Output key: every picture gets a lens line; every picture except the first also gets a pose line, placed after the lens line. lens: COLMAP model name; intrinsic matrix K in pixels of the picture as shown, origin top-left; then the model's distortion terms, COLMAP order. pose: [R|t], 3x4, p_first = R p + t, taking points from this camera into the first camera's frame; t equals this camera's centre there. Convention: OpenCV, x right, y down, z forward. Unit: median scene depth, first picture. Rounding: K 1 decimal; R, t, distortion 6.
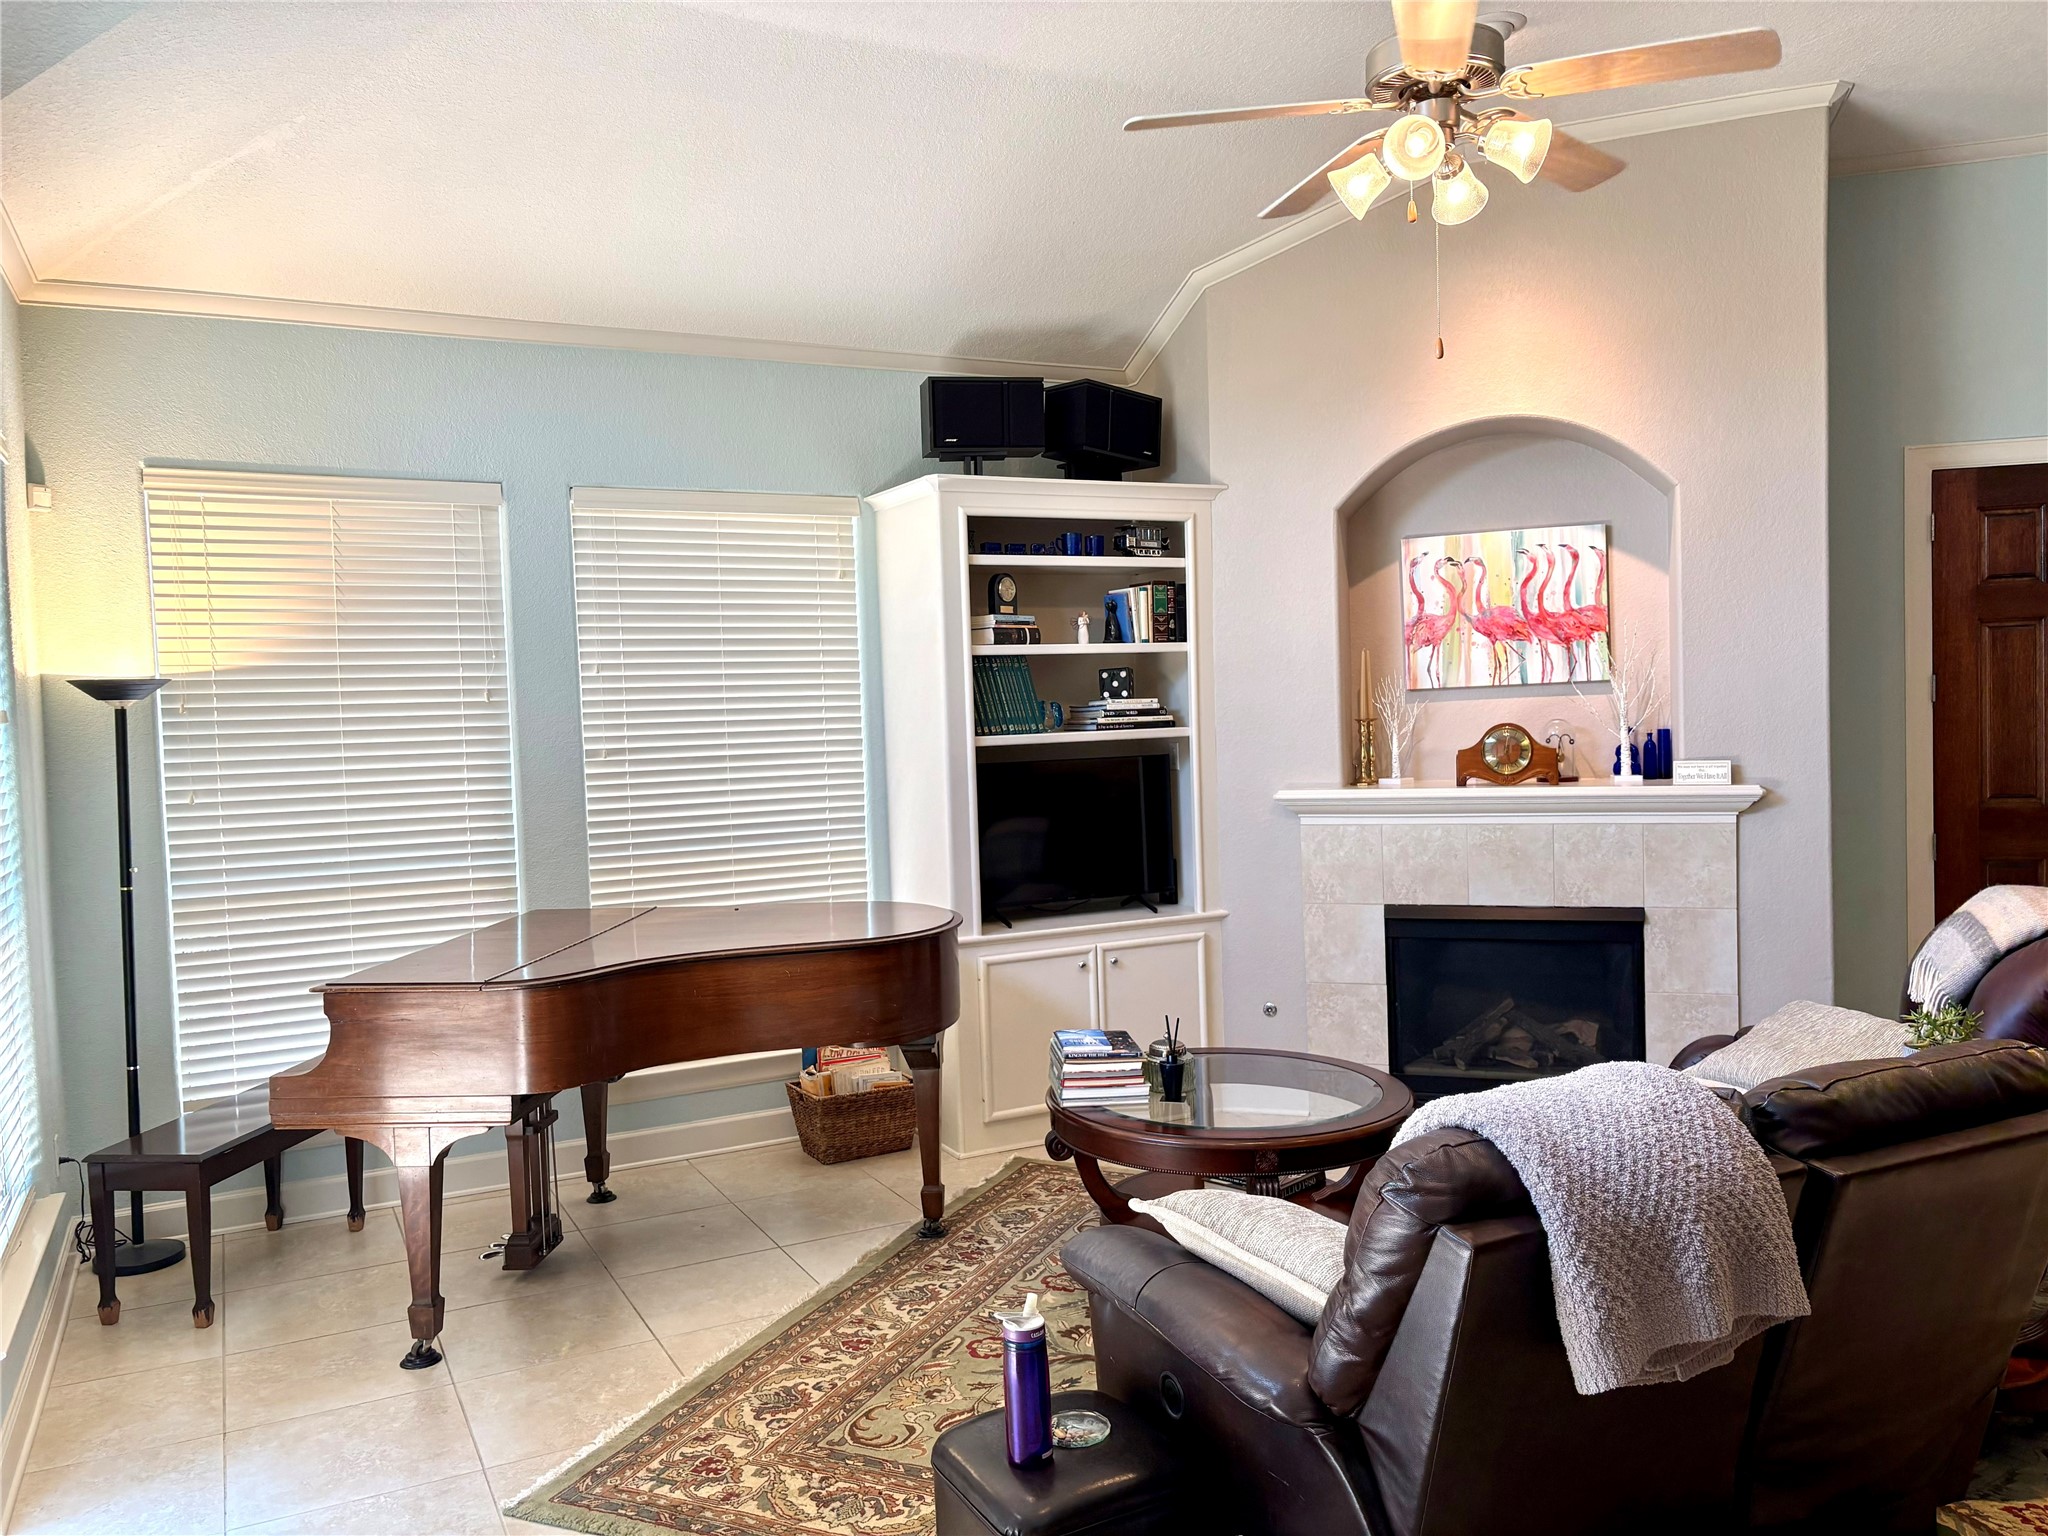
lens RADIAL K [[1548.3, 0, 1024.0], [0, 1548.3, 768.0], [0, 0, 1]] dist [0.006363, 0.001158]
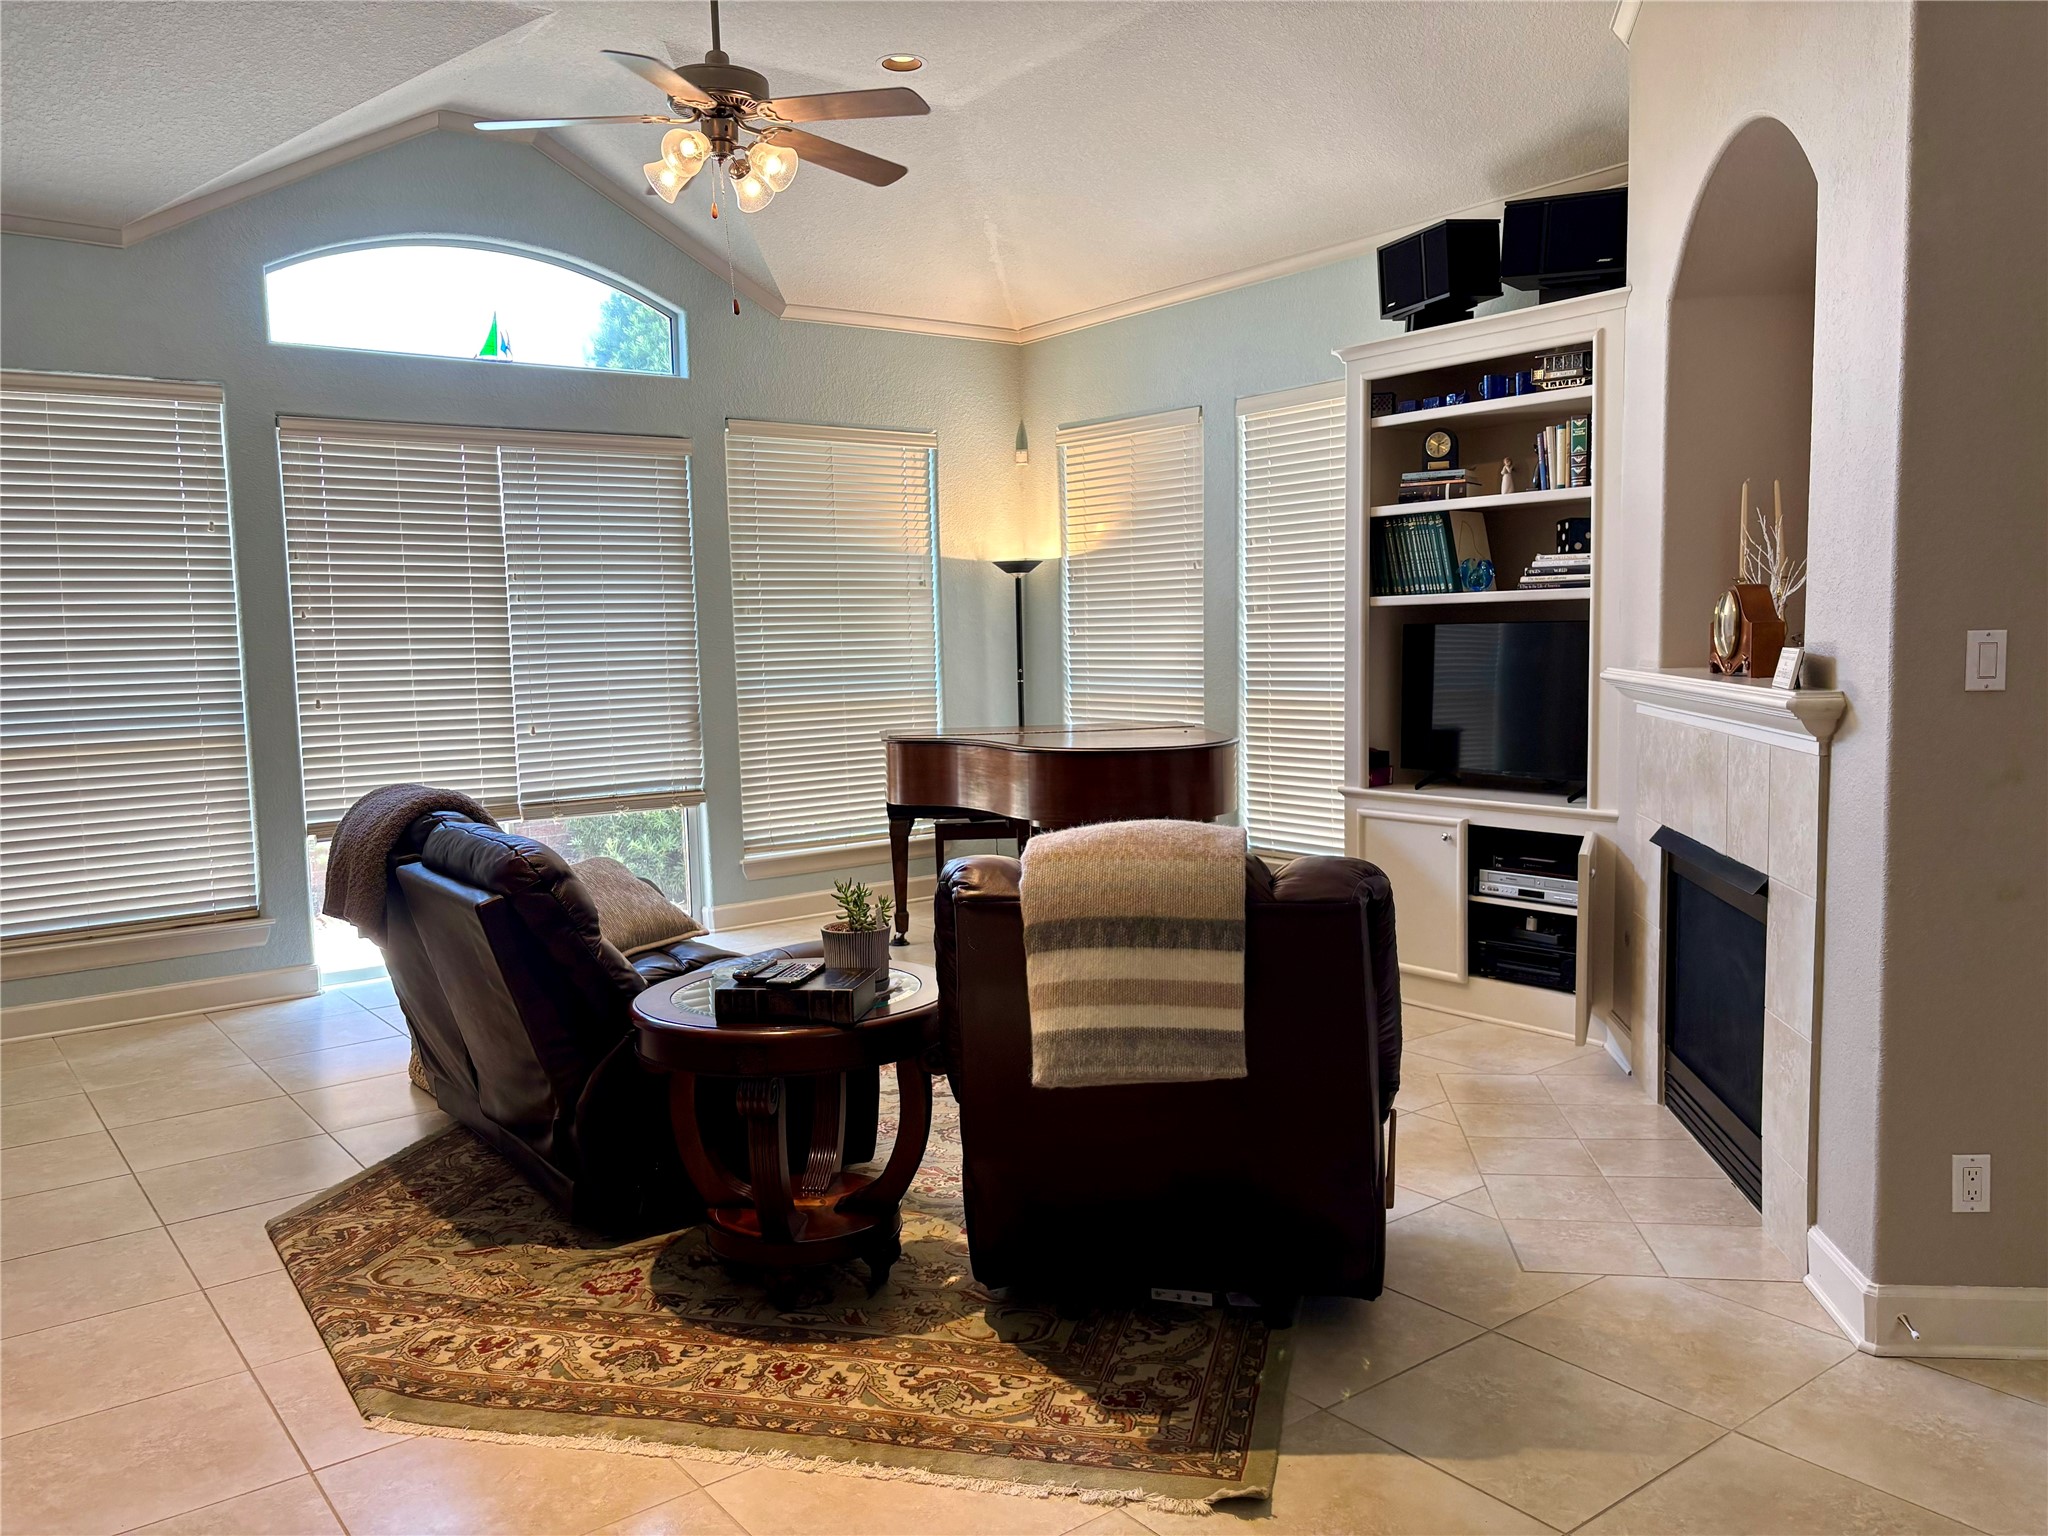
lens RADIAL K [[1548.3, 0, 1024.0], [0, 1548.3, 768.0], [0, 0, 1]] dist [0.006363, 0.001158]
pose [[0.176312, 0.109377, -0.978239, 0.900009], [-0.031444, 0.993926, 0.105463, -0.007568], [0.983832, 0.012165, 0.178680, 0.559180]]
